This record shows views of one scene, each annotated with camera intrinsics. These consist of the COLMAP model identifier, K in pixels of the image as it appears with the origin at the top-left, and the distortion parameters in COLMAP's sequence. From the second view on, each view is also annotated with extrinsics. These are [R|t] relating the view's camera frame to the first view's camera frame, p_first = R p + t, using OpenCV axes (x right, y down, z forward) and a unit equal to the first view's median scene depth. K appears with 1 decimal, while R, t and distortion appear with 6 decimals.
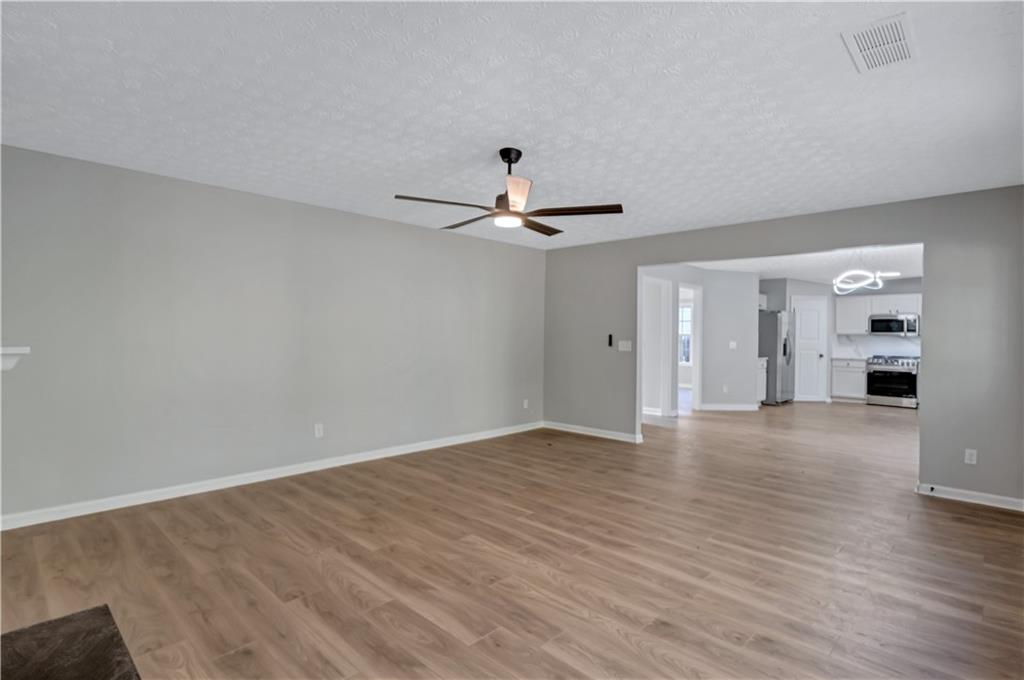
lens RADIAL K [[510.4, 0, 509.5], [0, 510.4, 354.9], [0, 0, 1]] dist [-0.041144, -0.000172]
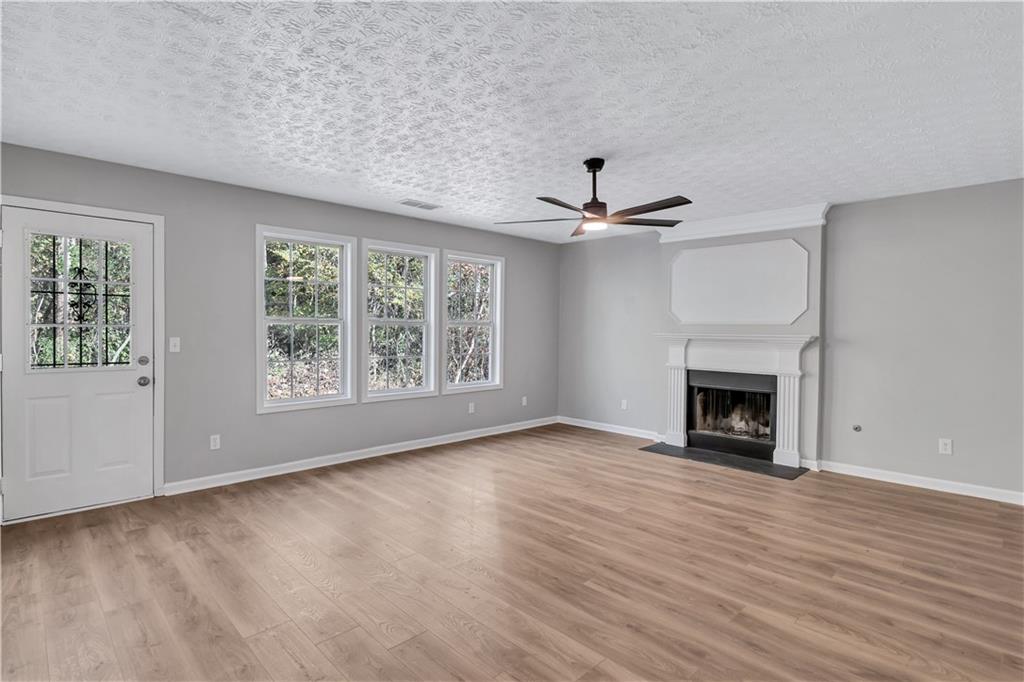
lens RADIAL K [[512.1, 0, 514.9], [0, 512.1, 333.5], [0, 0, 1]] dist [-0.010368, -0.000056]
pose [[-0.999598, -0.018709, 0.021326, 0.133685], [-0.017617, 0.998579, 0.050297, -0.082917], [-0.022236, 0.049901, -0.998507, 1.996988]]
